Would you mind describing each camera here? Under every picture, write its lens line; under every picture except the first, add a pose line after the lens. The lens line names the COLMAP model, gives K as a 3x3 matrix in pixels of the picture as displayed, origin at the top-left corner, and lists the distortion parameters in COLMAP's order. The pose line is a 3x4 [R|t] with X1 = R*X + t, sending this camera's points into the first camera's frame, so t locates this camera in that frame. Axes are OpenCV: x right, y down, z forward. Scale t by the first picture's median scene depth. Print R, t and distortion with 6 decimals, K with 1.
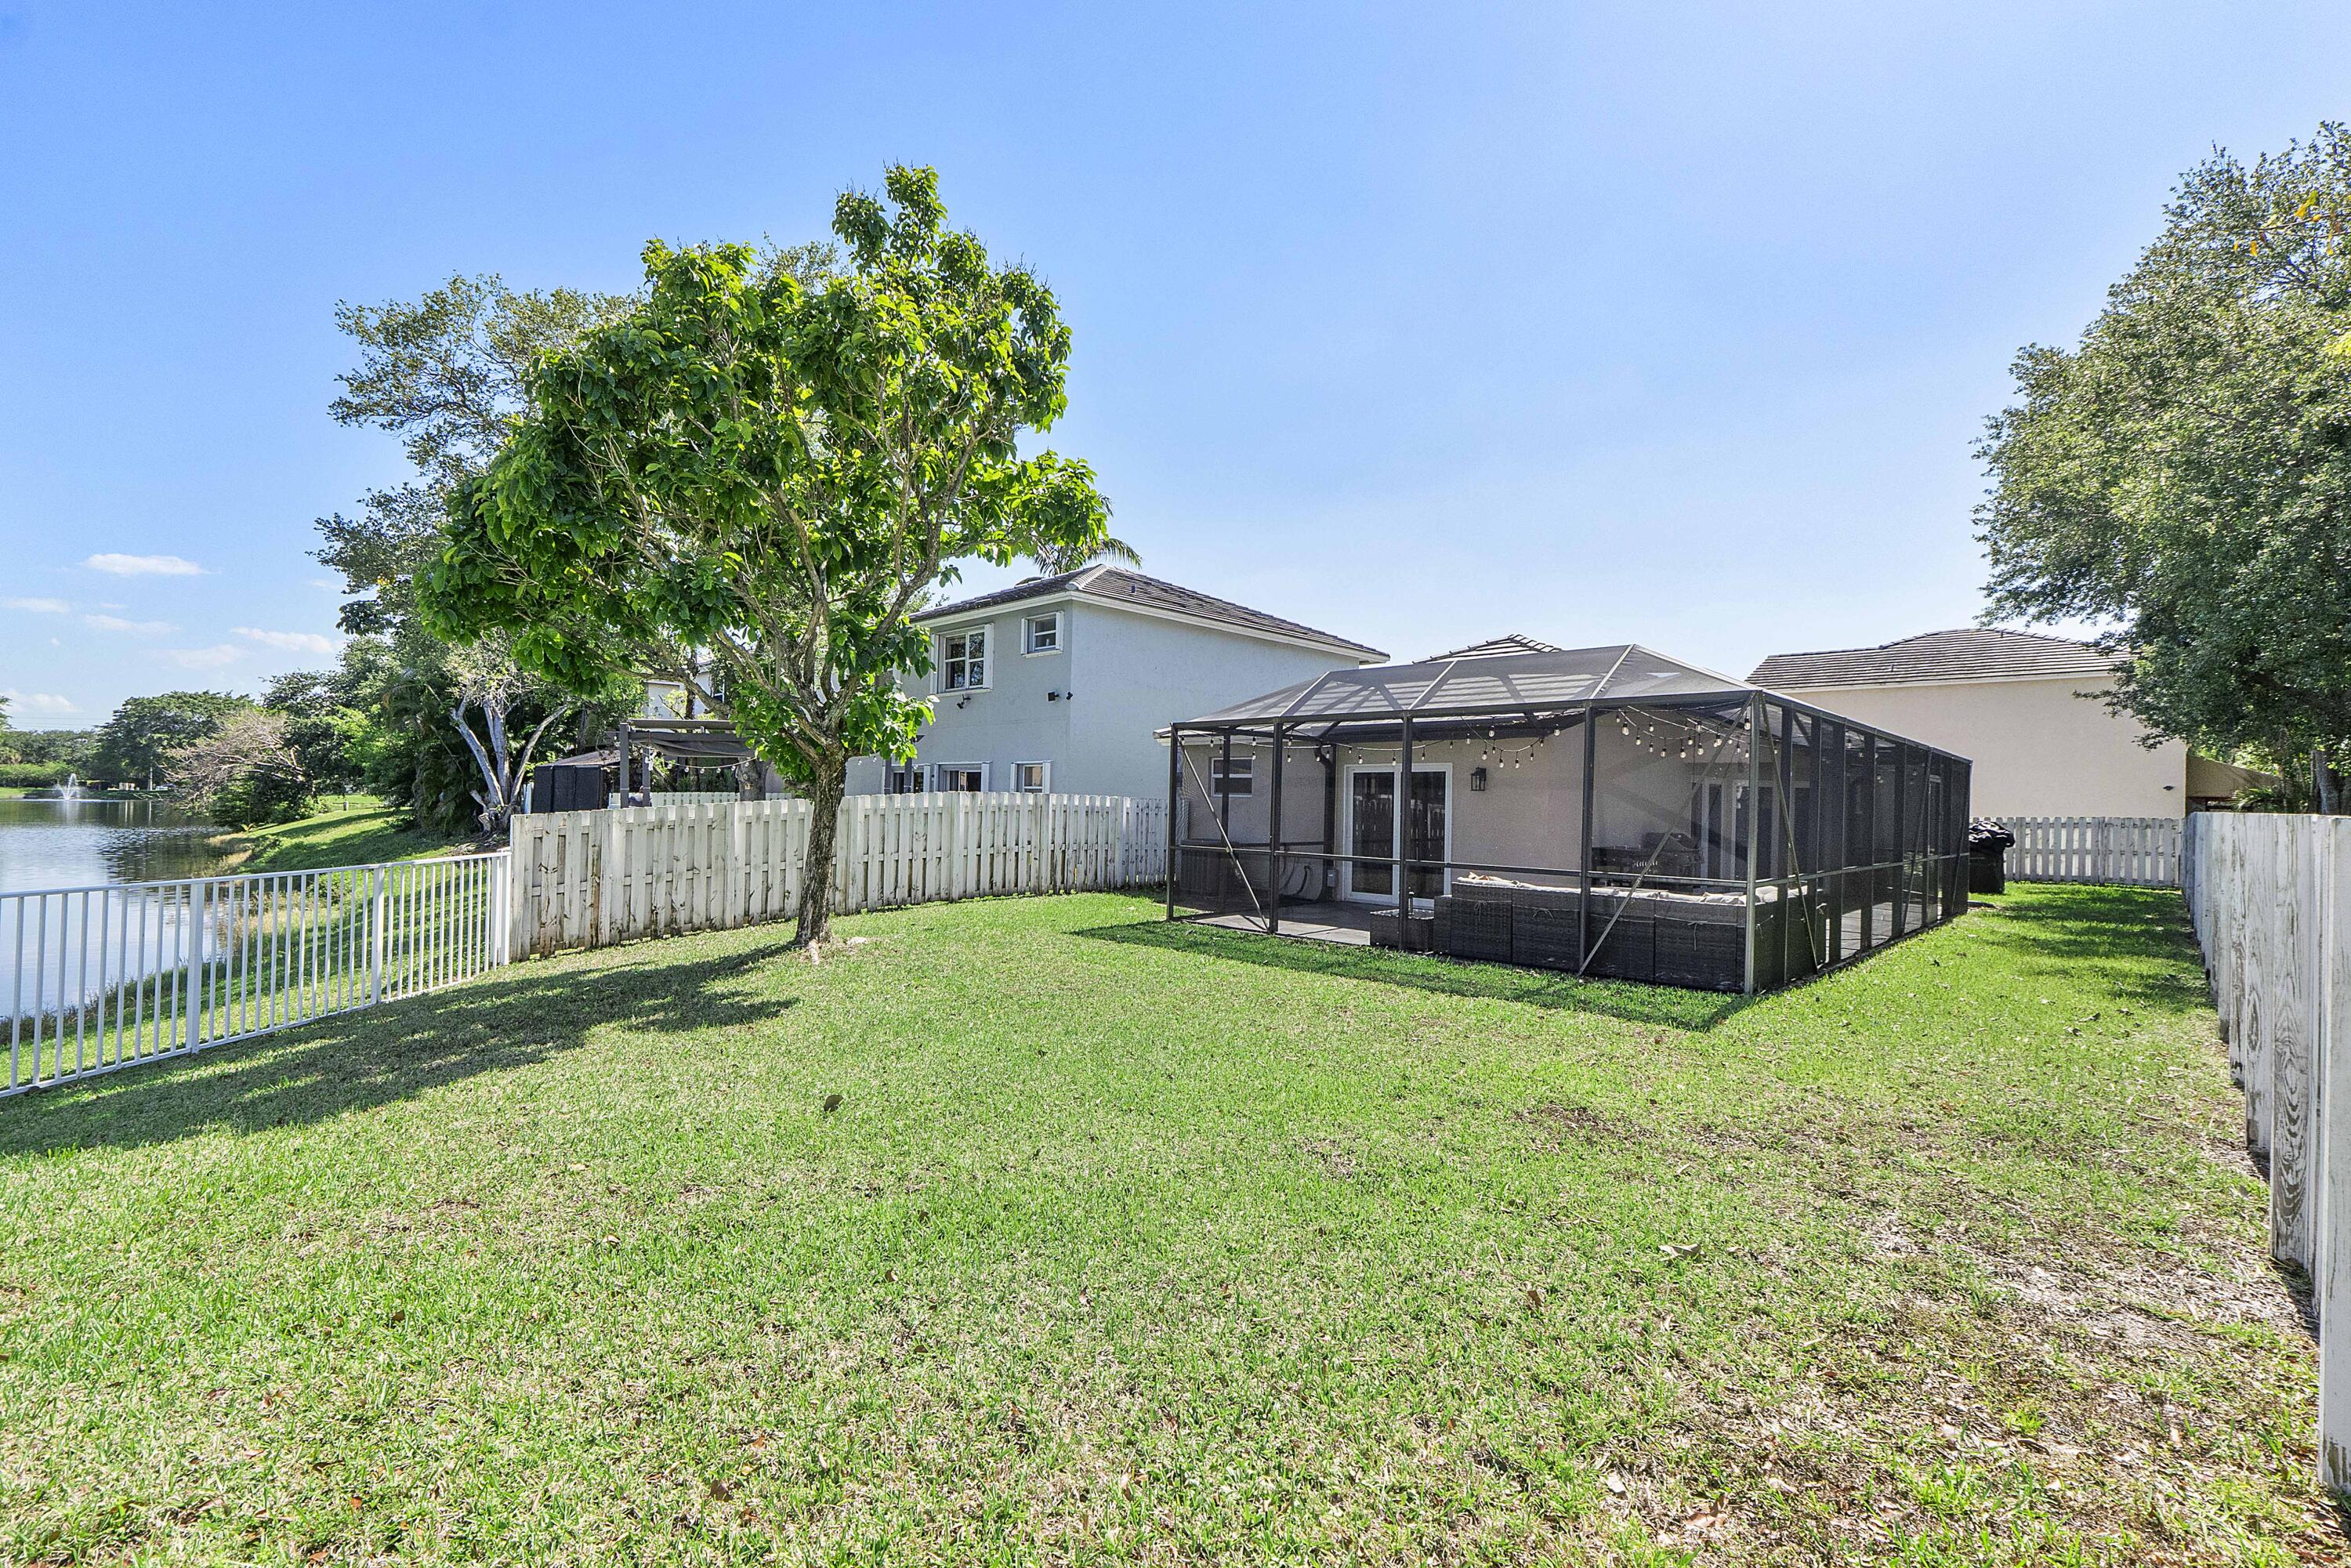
lens RADIAL K [[1016.3, 0, 1180.8], [0, 1016.3, 777.7], [0, 0, 1]] dist [-0.002923, -0.000807]
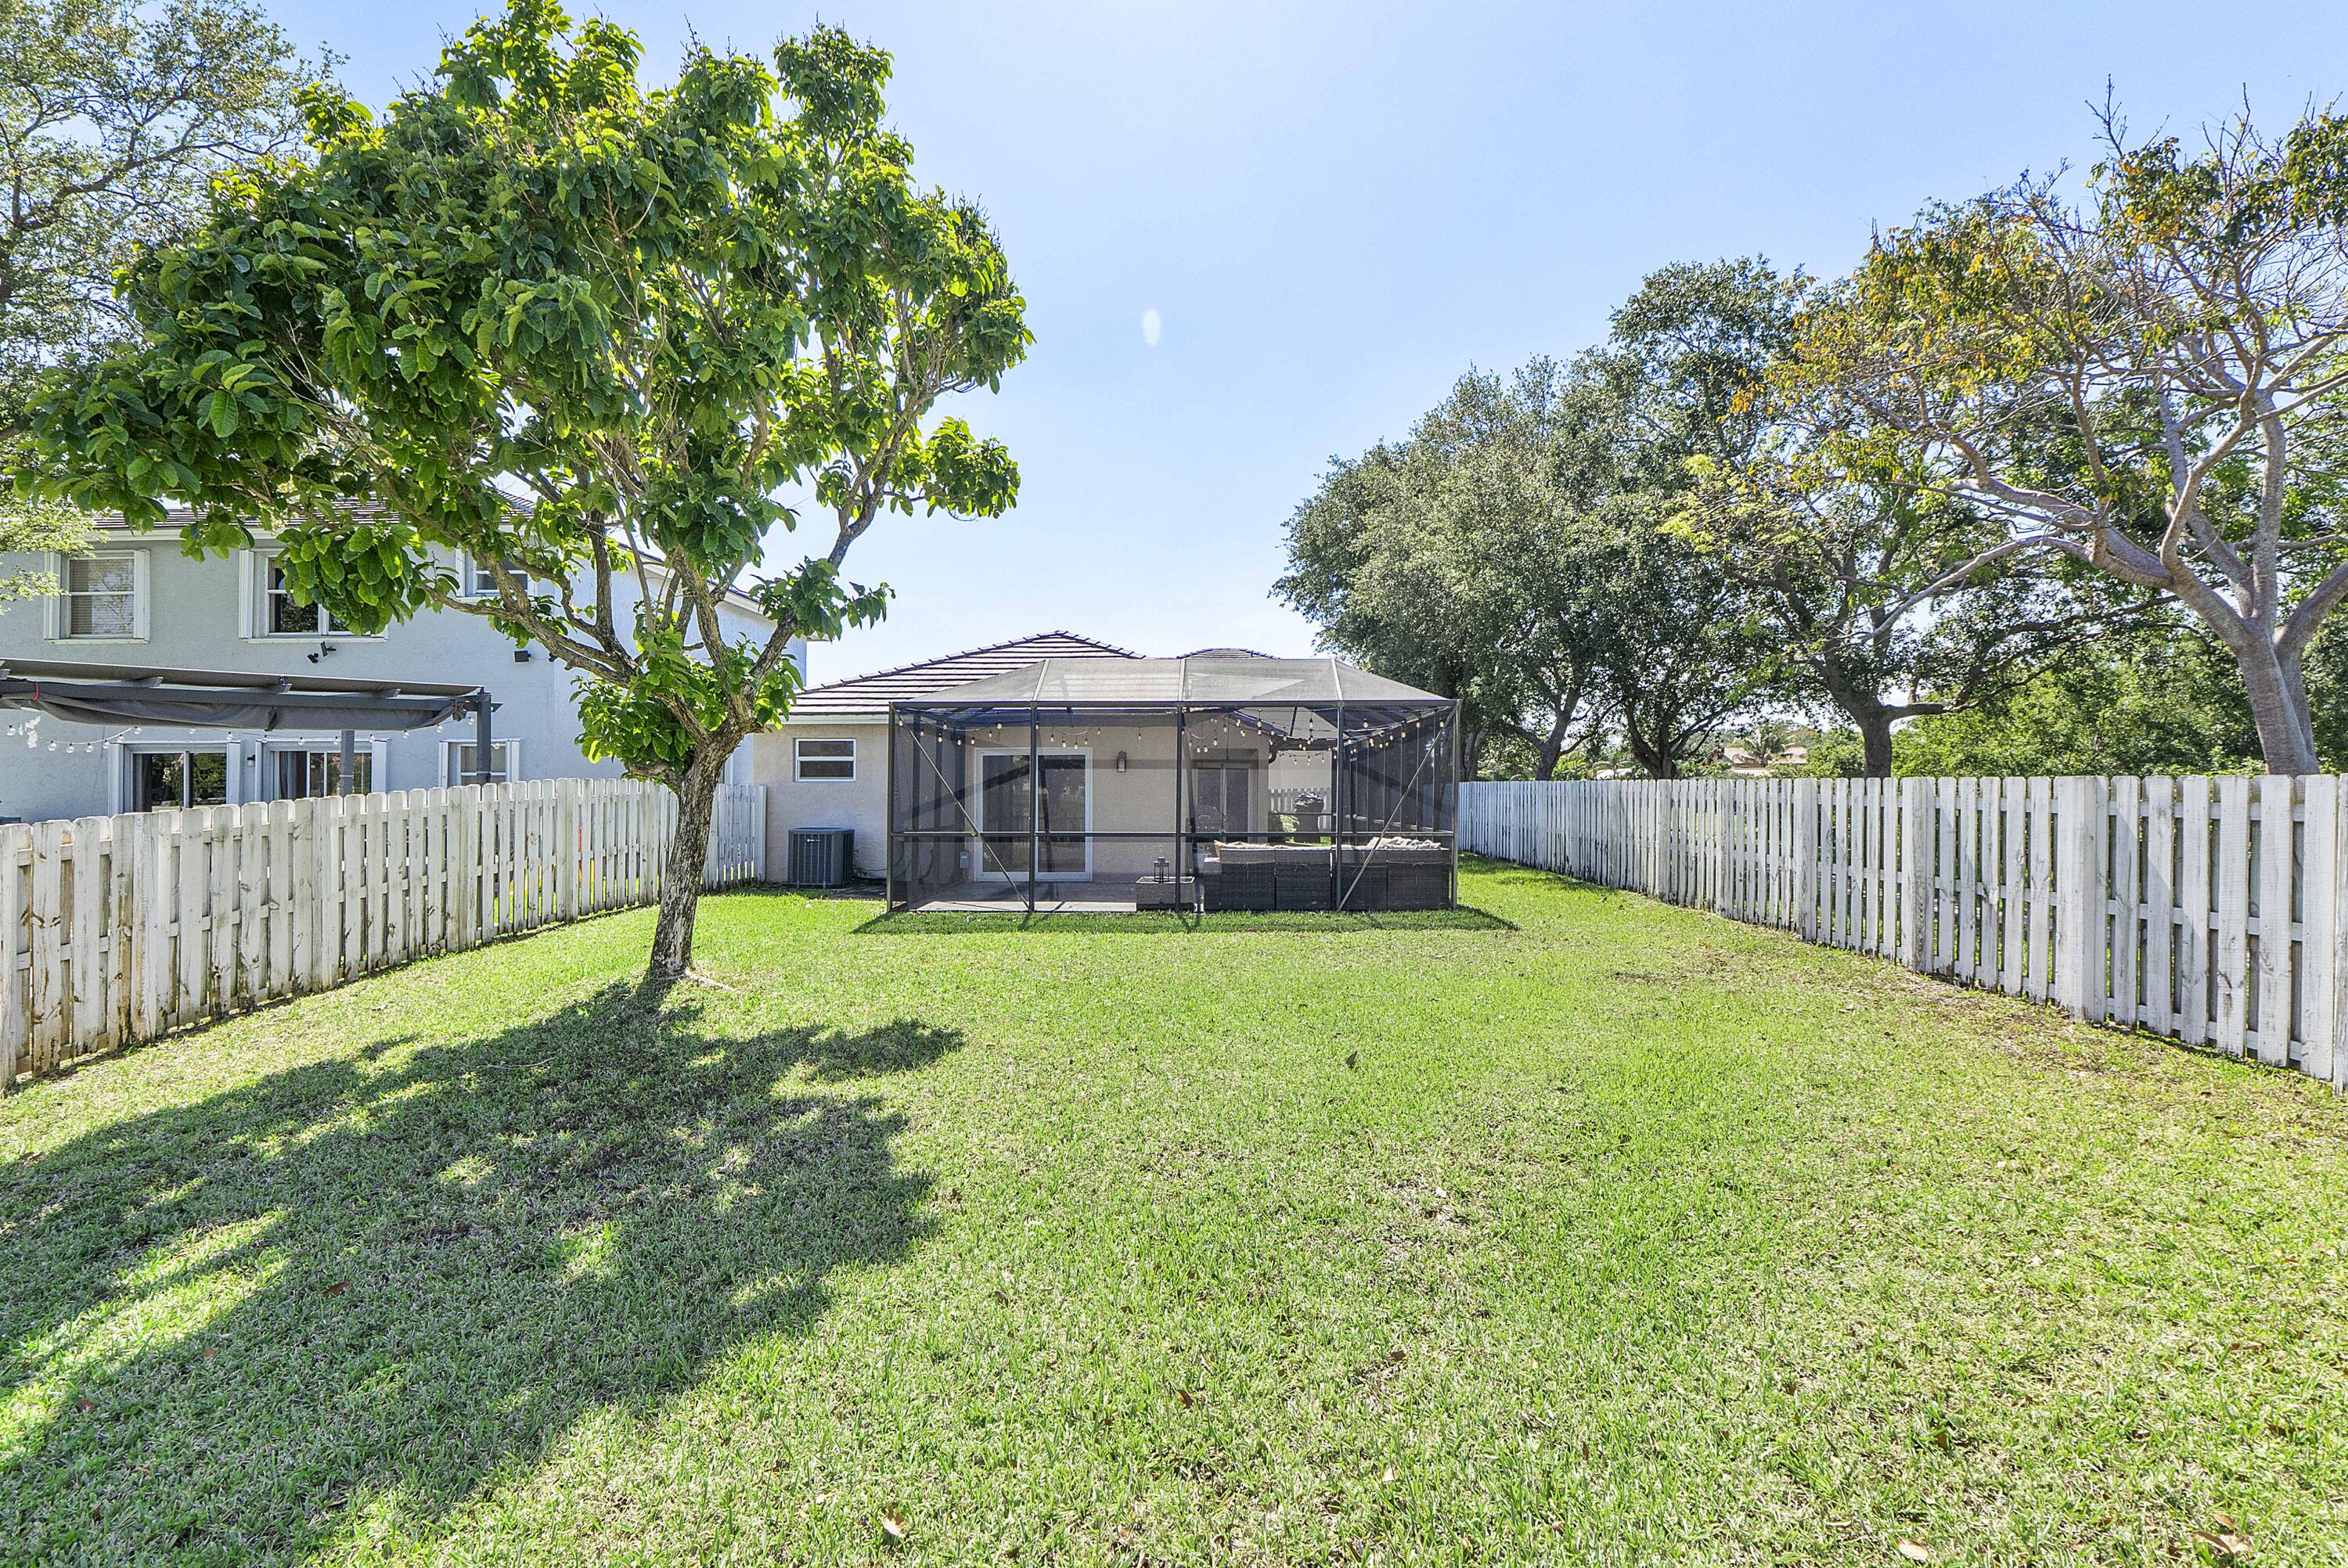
lens RADIAL K [[1014.9, 0, 1179.3], [0, 1014.9, 777.7], [0, 0, 1]] dist [-0.002923, -0.000807]
pose [[0.740348, -0.011644, 0.672122, -0.494270], [0.001507, 0.999876, 0.015662, 0.002344], [-0.672222, -0.010583, 0.740274, 0.146457]]
